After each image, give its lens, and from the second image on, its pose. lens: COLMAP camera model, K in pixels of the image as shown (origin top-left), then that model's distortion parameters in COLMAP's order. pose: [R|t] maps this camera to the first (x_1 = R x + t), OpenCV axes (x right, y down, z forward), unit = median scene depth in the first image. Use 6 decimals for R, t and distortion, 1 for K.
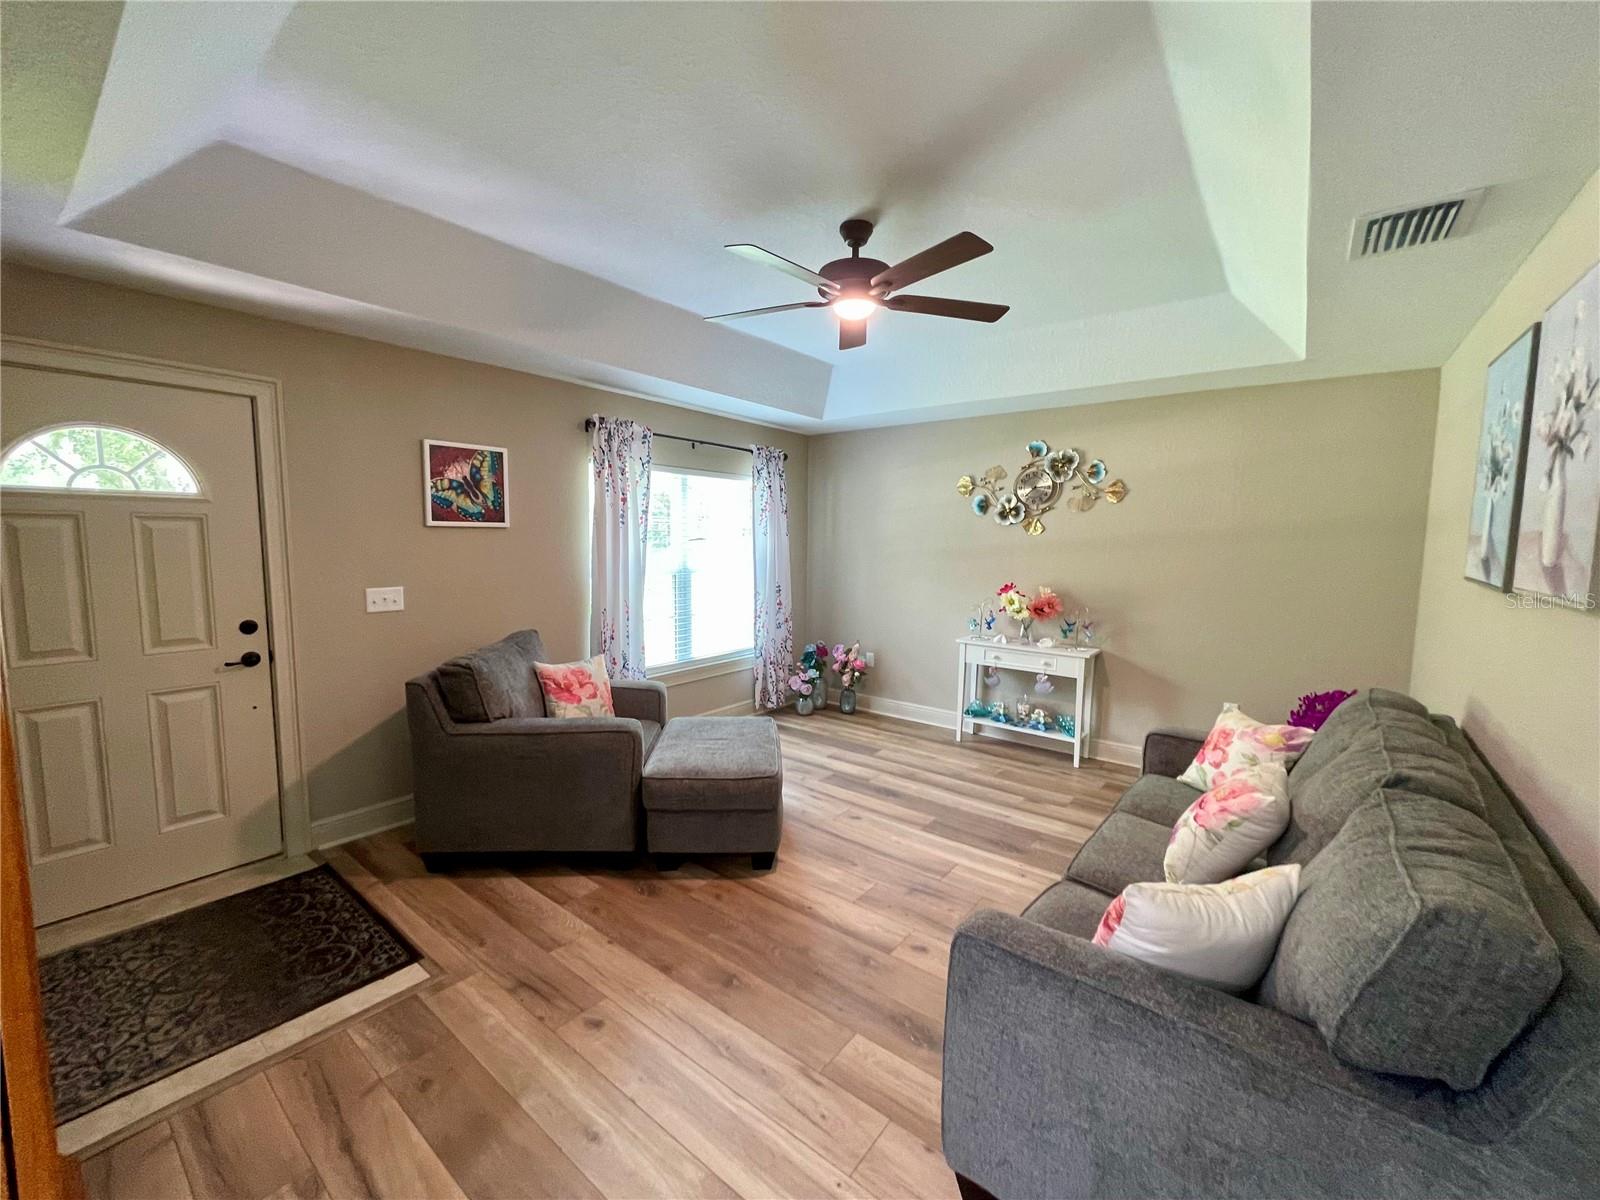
lens RADIAL K [[645.0, 0, 788.6], [0, 645.0, 596.4], [0, 0, 1]] dist [-0.004982, -0.000375]
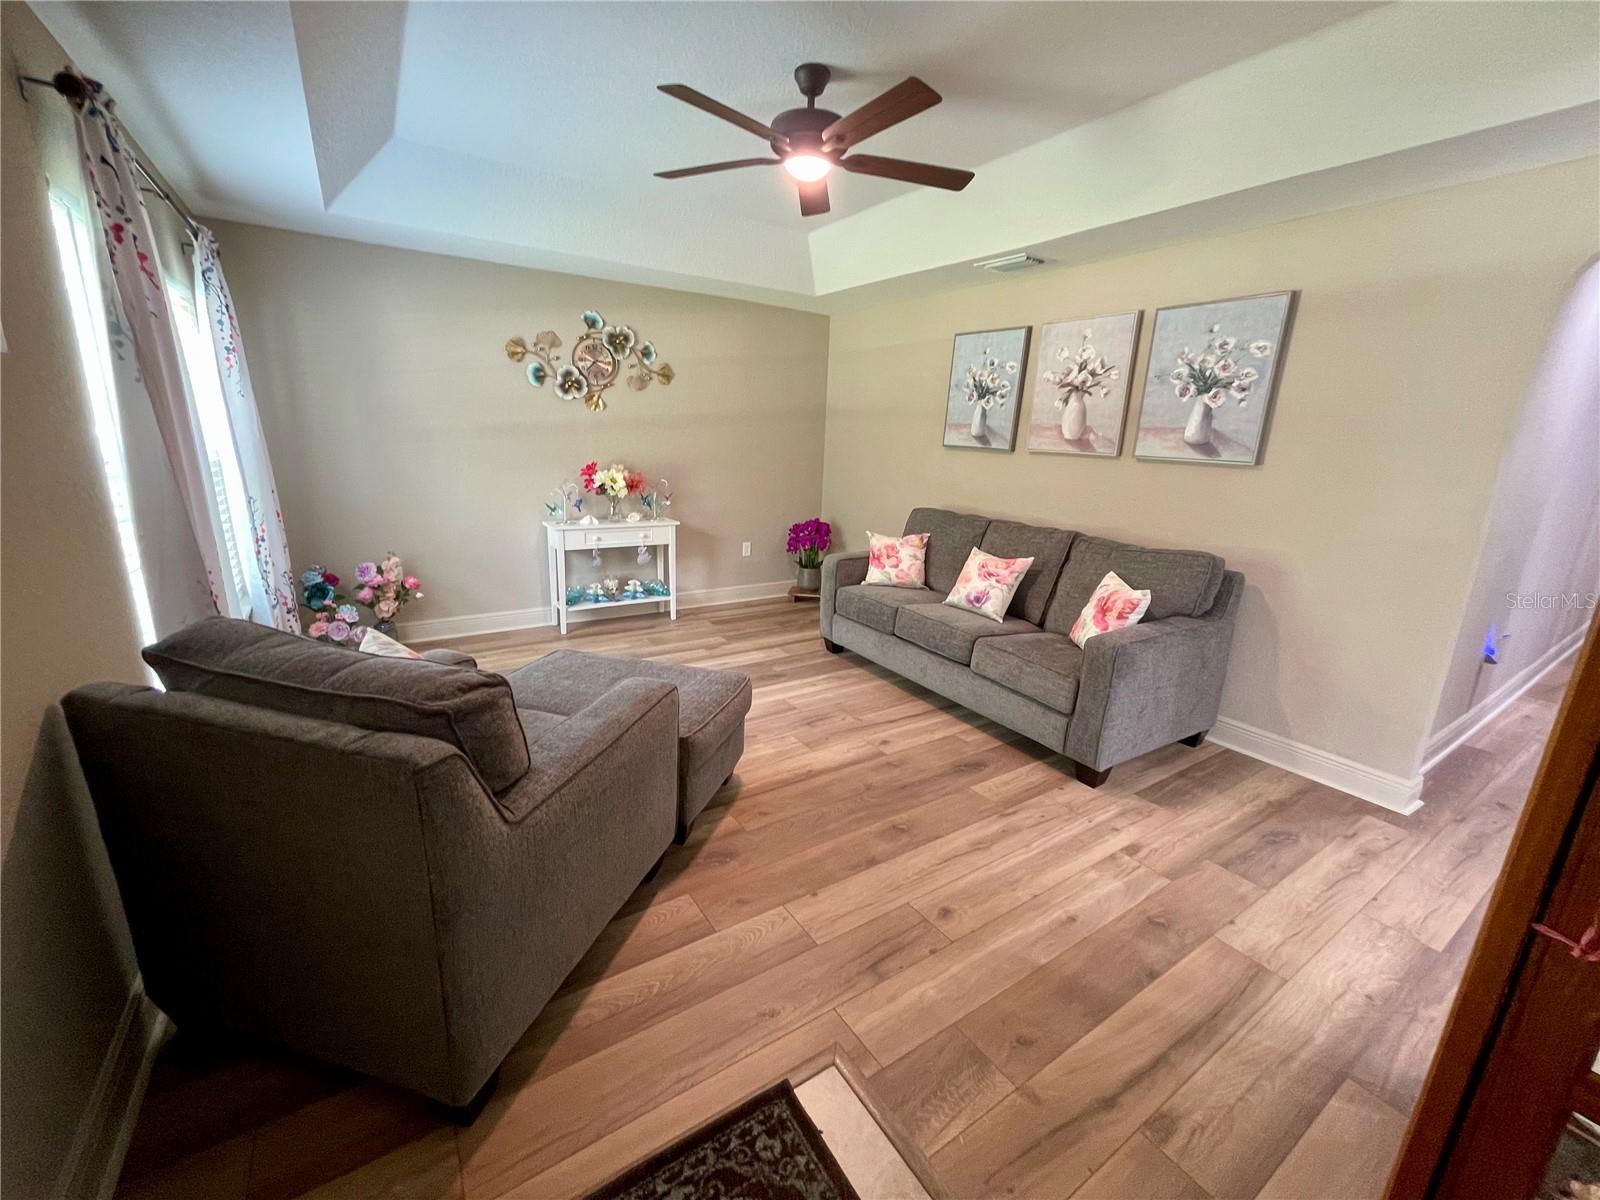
lens RADIAL K [[645.0, 0, 790.6], [0, 645.0, 601.1], [0, 0, 1]] dist [-0.004982, -0.000375]
pose [[0.322044, -0.247482, 0.913805, -0.623690], [0.058433, 0.968584, 0.241725, -0.042989], [-0.944920, -0.024450, 0.326388, 0.472695]]
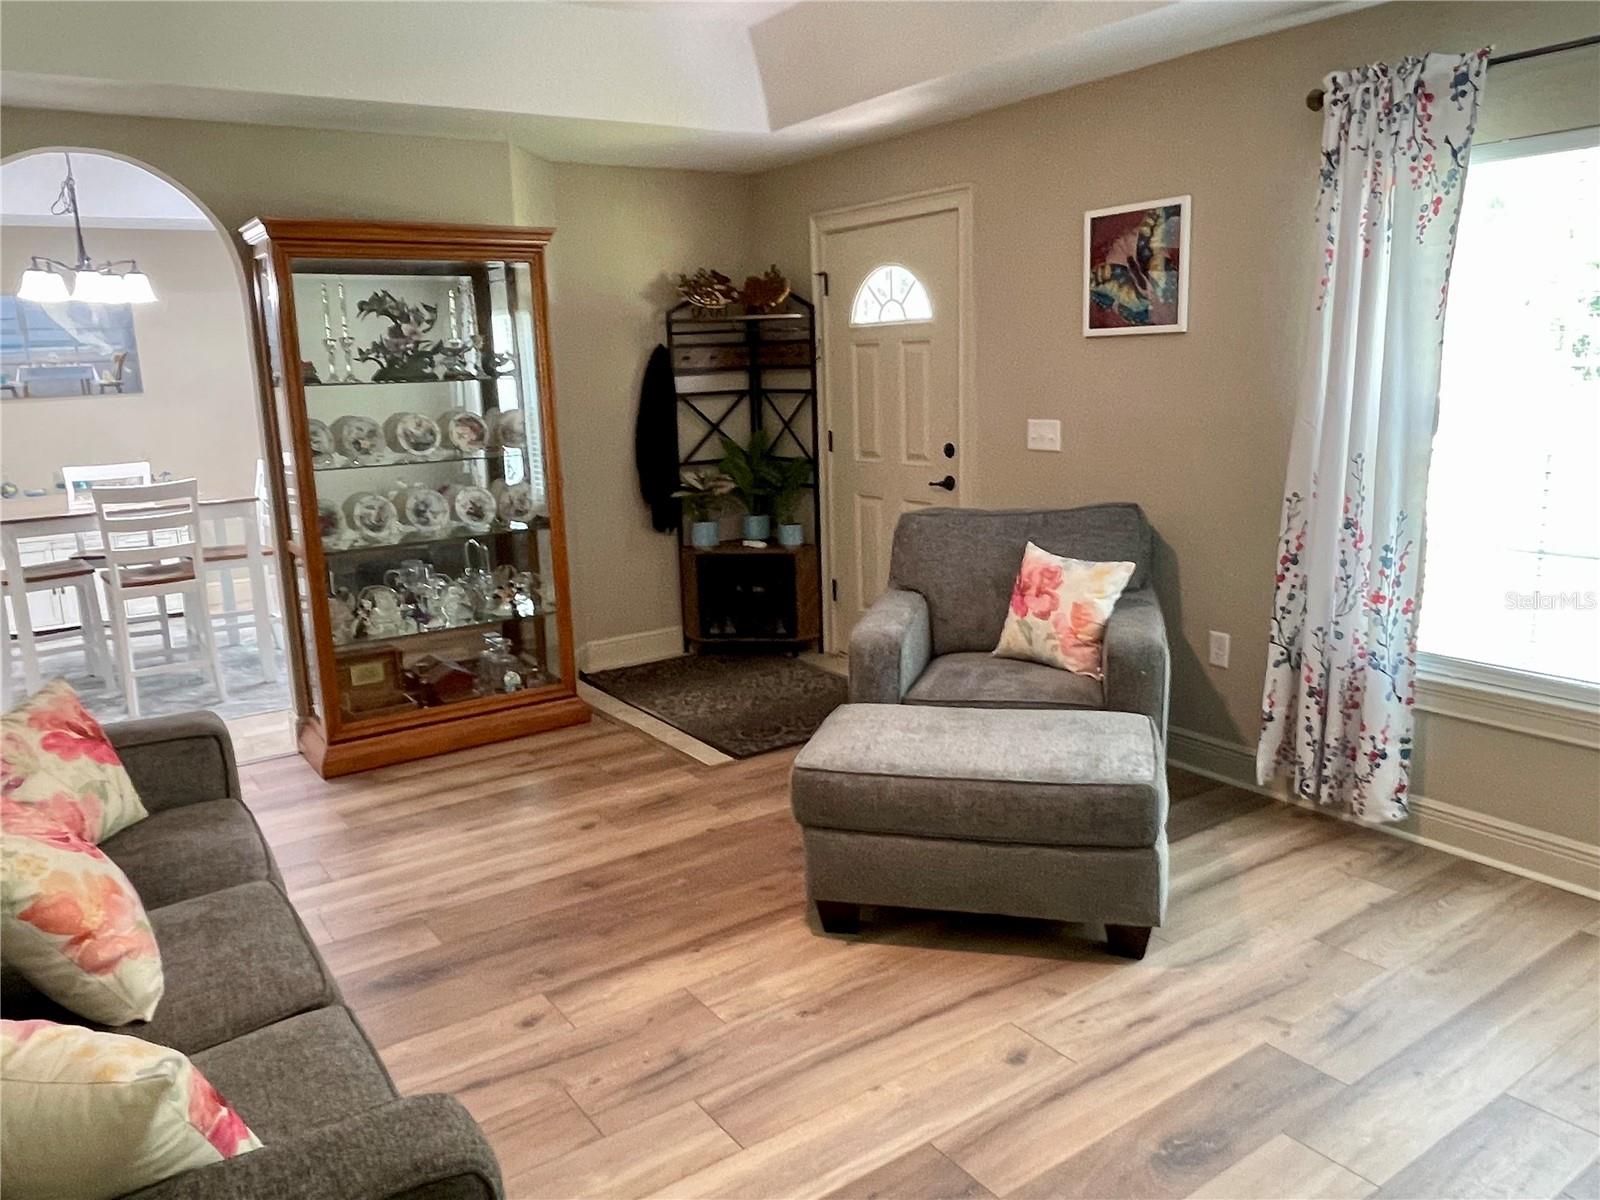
lens RADIAL K [[1166.2, 0, 796.8], [0, 1166.2, 593.1], [0, 0, 1]] dist [0.004195, -0.017459]
pose [[-0.289917, 0.186777, -0.938649, 0.705713], [-0.054039, 0.976012, 0.210902, -0.076388], [0.955525, 0.111868, -0.272870, 0.947799]]
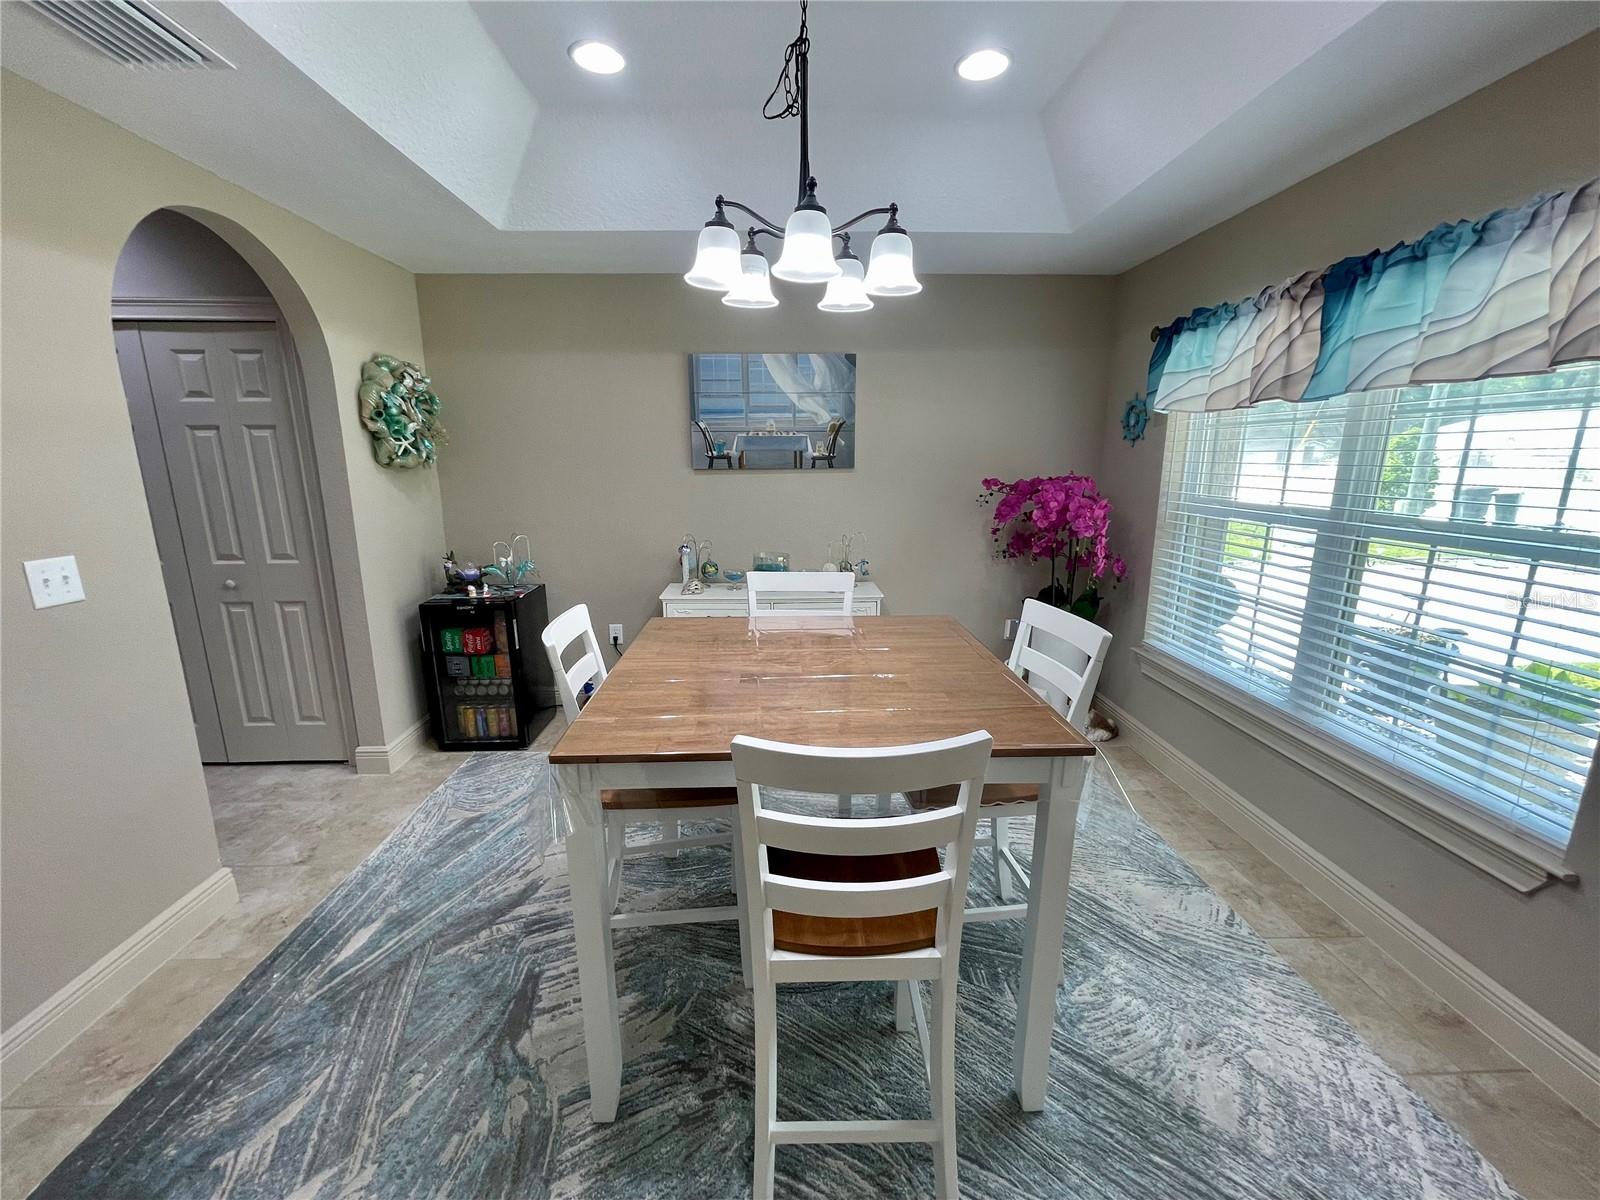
lens RADIAL K [[645.0, 0, 790.1], [0, 645.0, 599.9], [0, 0, 1]] dist [-0.004982, -0.000375]
pose [[-0.767215, 0.126872, -0.628717, -0.183820], [-0.066381, 0.959270, 0.274579, -0.001822], [0.637946, 0.252396, -0.727544, 0.006139]]
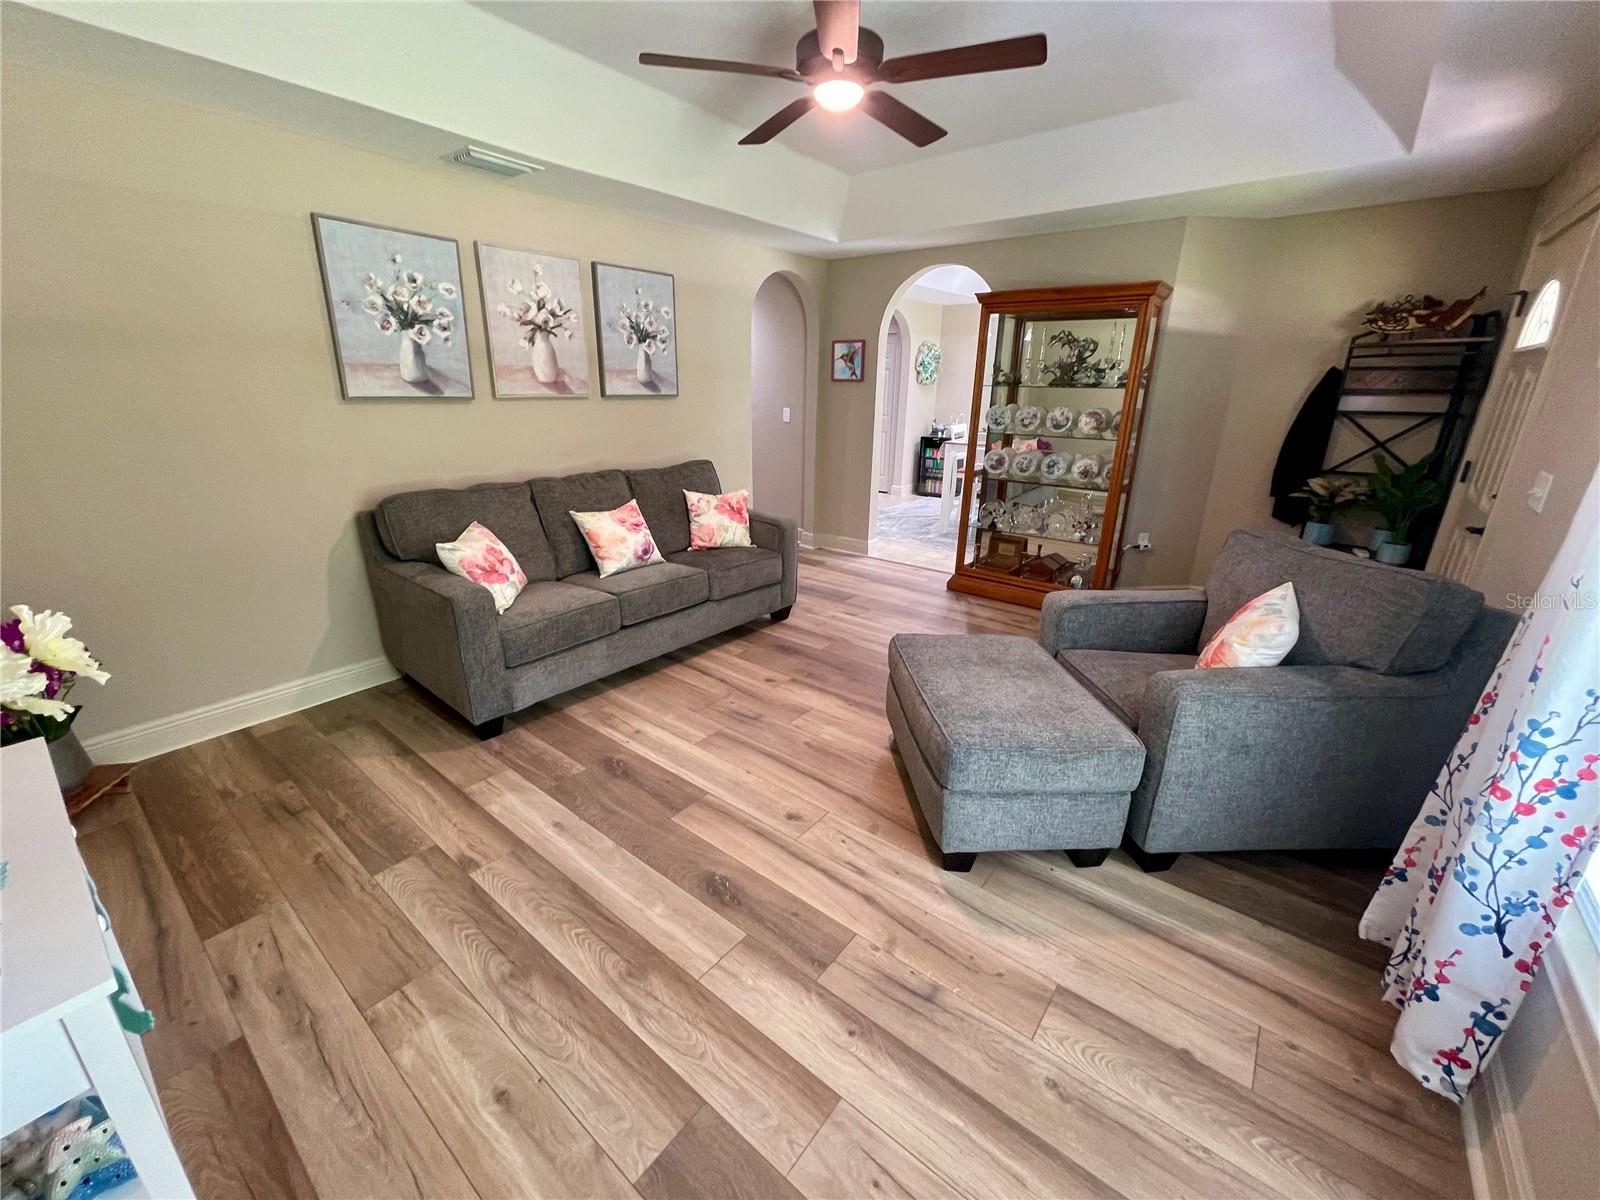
lens RADIAL K [[645.0, 0, 783.3], [0, 645.0, 605.2], [0, 0, 1]] dist [-0.004982, -0.000375]
pose [[-0.999646, -0.025176, 0.008550, 0.105564], [-0.019406, 0.910692, 0.412630, -0.118761], [-0.018175, 0.412318, -0.910858, 1.388060]]
